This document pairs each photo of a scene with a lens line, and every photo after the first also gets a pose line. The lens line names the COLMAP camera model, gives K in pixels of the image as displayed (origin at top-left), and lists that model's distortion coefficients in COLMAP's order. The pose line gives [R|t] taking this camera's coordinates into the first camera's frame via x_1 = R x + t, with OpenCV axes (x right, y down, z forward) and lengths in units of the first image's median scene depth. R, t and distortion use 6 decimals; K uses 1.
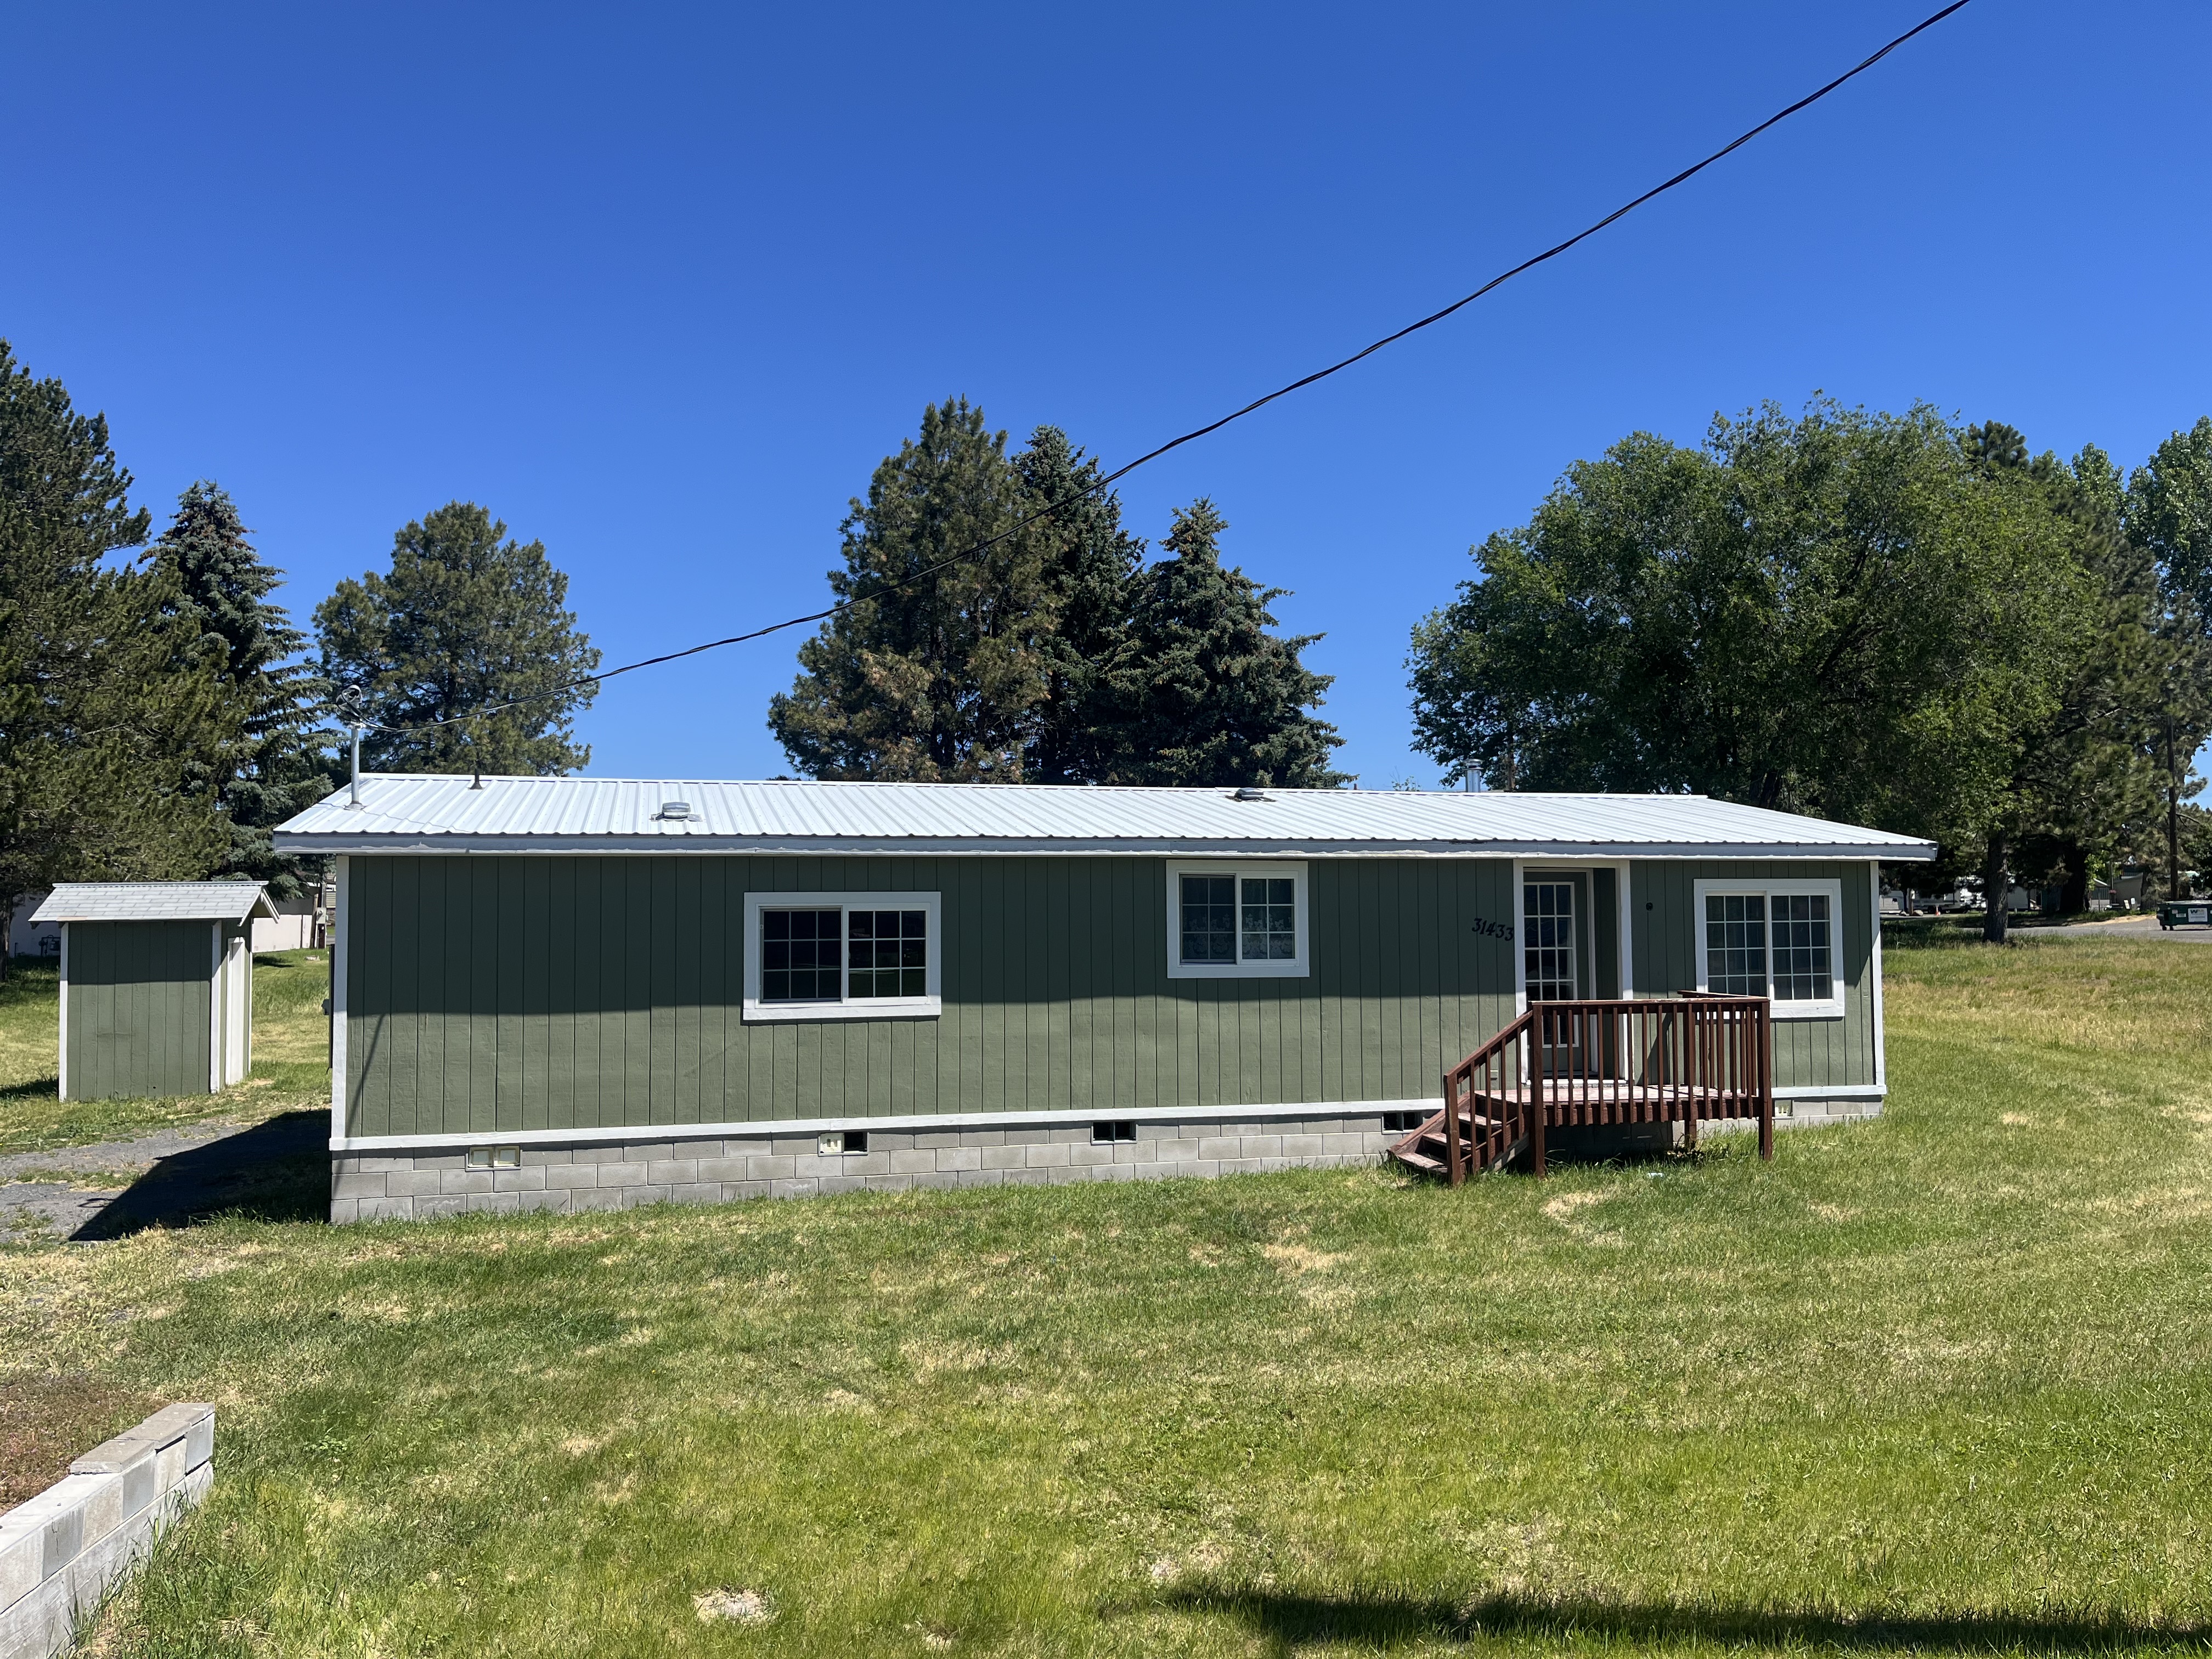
lens RADIAL K [[1855.2, 0, 1105.0], [0, 1855.2, 826.8], [0, 0, 1]] dist [0.040816, -0.018896]
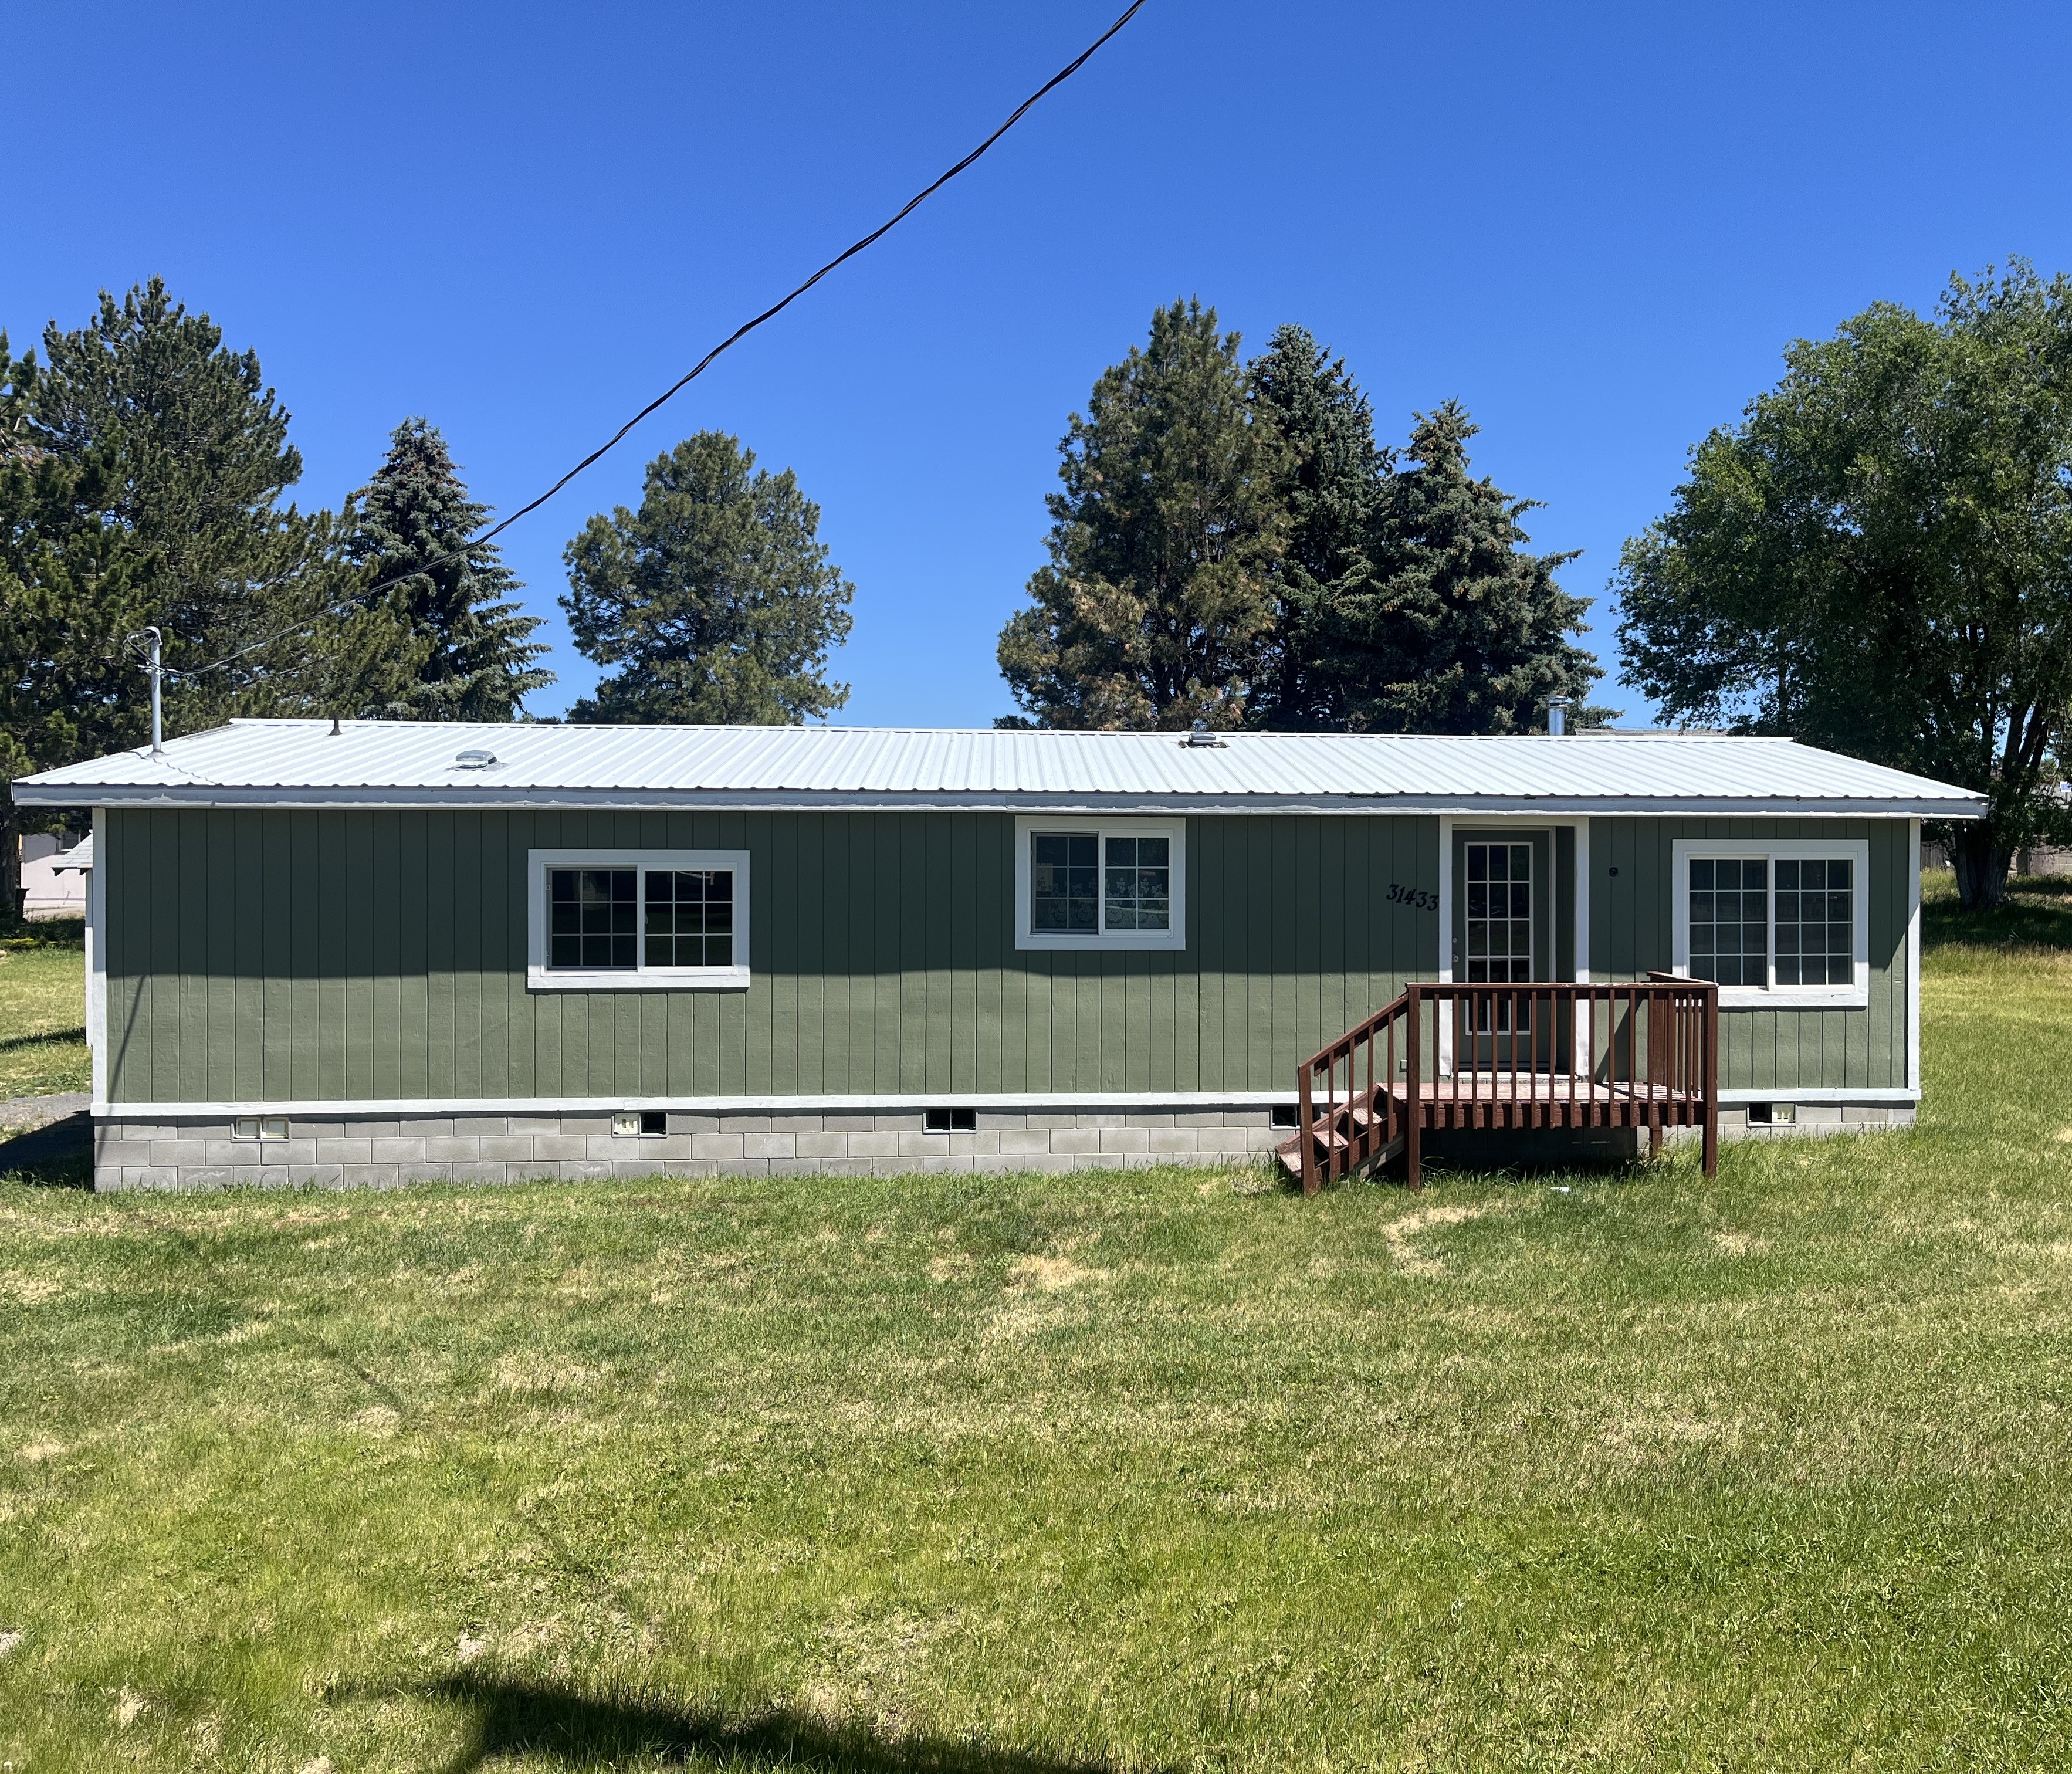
lens RADIAL K [[1991.5, 0, 1036.8], [0, 1991.5, 889.7], [0, 0, 1]] dist [0.035819, 0.000000]
pose [[0.984944, 0.010730, -0.172542, 0.200694], [-0.000256, 0.998161, 0.060612, -0.004142], [0.172875, -0.059655, 0.983135, 0.068029]]
